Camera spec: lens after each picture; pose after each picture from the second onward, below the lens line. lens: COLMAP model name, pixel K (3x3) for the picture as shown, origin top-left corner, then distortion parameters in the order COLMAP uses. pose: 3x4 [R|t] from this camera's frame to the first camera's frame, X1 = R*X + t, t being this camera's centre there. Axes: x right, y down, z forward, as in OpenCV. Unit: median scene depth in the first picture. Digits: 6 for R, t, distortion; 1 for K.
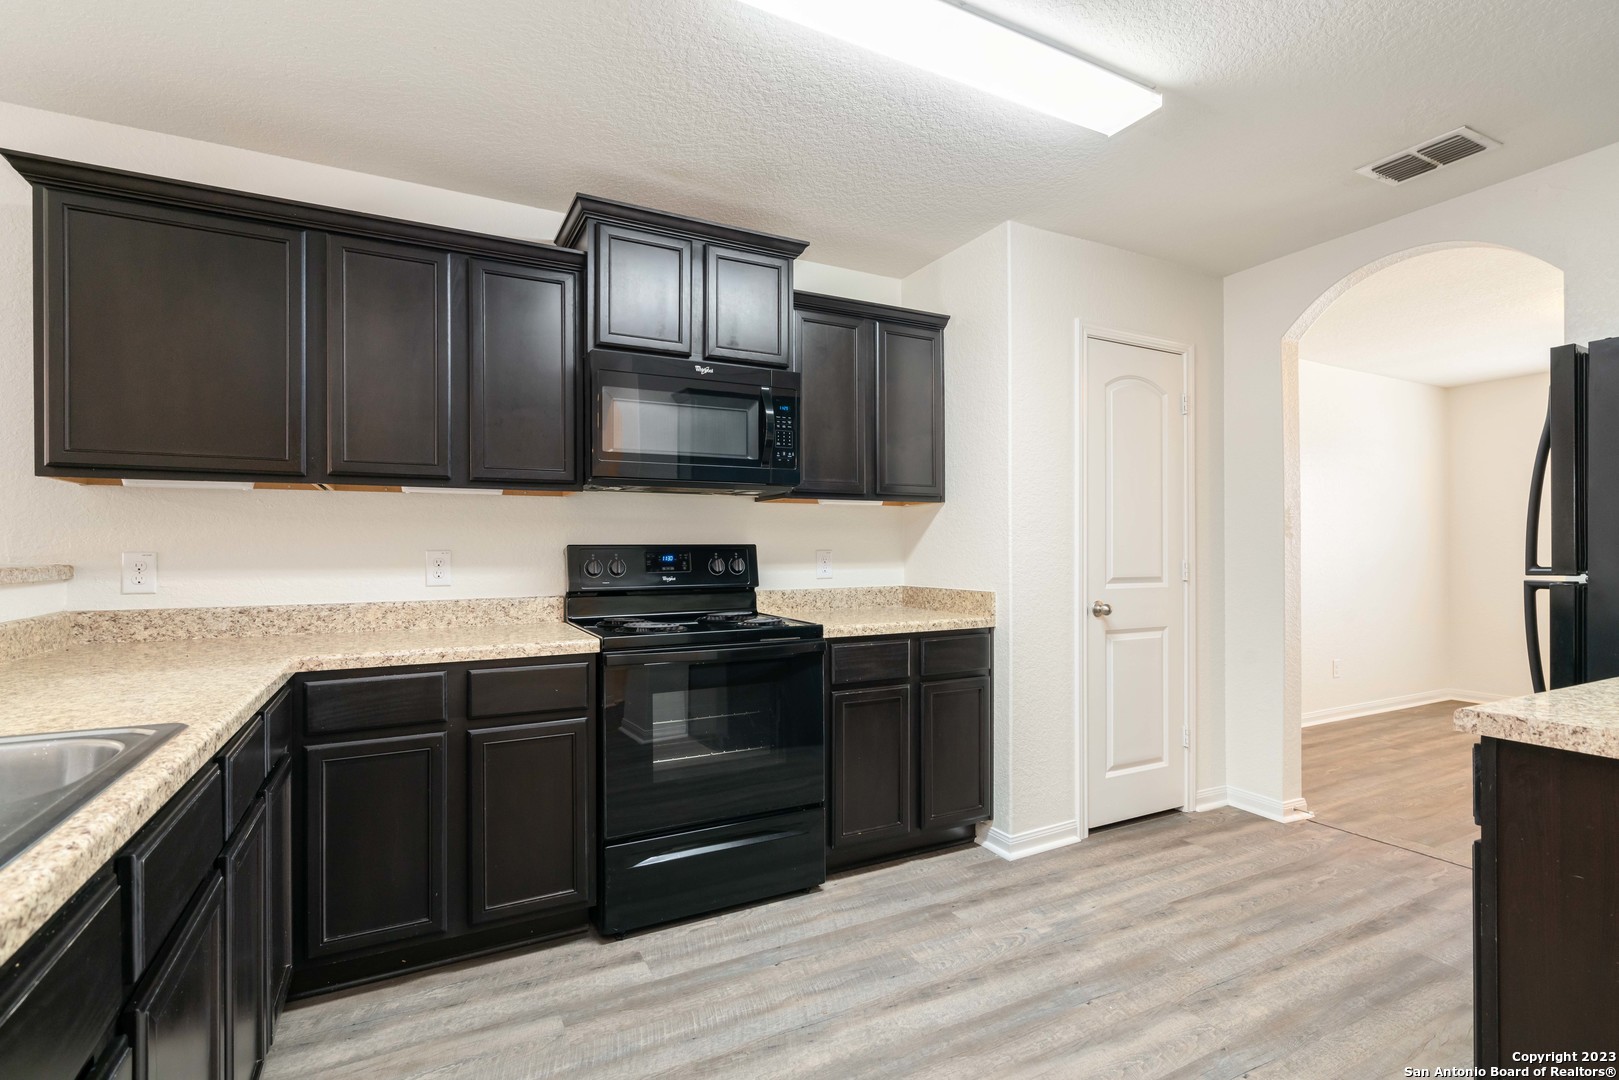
lens RADIAL K [[750.8, 0, 806.0], [0, 750.8, 548.5], [0, 0, 1]] dist [-0.001736, 0.000729]
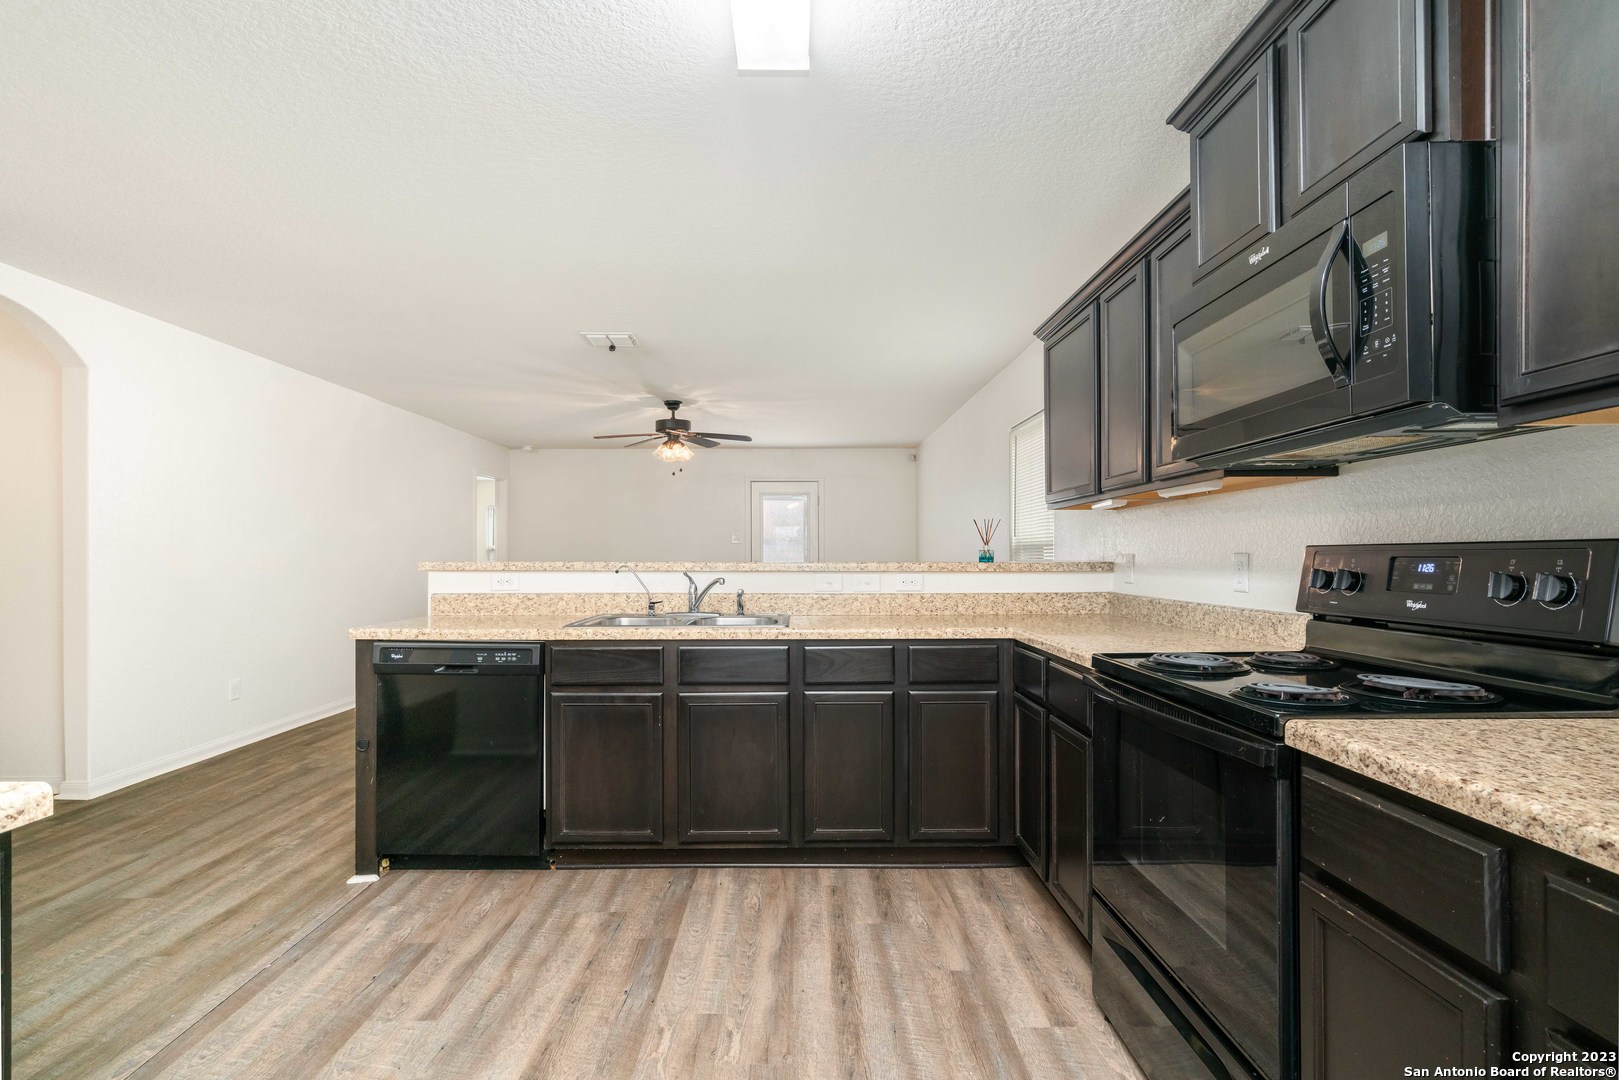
lens RADIAL K [[750.8, 0, 806.0], [0, 750.8, 548.5], [0, 0, 1]] dist [-0.001736, 0.000729]
pose [[-0.455385, -0.001432, -0.890294, 0.664726], [0.007747, 0.999954, -0.005571, -0.002035], [0.890261, -0.009434, -0.455353, 1.106452]]
